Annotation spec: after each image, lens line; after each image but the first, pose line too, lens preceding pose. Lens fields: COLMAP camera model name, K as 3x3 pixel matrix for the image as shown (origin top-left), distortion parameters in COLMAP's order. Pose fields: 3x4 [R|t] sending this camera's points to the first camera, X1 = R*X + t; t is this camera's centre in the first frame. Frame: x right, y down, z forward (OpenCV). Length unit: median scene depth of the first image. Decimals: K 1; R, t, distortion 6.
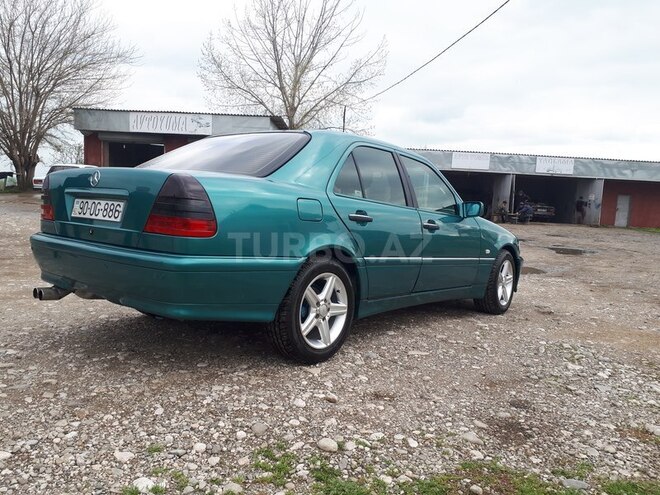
lens RADIAL K [[508.6, 0, 330.0], [0, 508.6, 247.5], [0, 0, 1]] dist [0.092390, -0.127619]
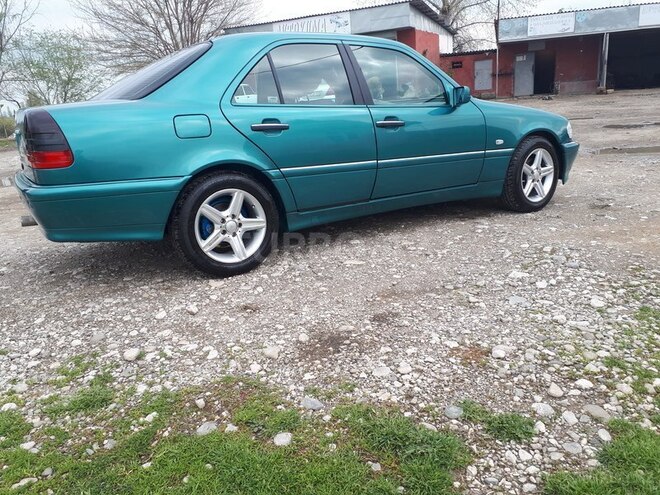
lens RADIAL K [[508.6, 0, 330.0], [0, 508.6, 247.5], [0, 0, 1]] dist [0.092390, -0.127619]
pose [[0.939319, -0.027752, -0.341919, 0.491913], [0.093433, 0.979738, 0.177157, 0.003277], [0.330075, -0.198354, 0.922879, 0.108533]]
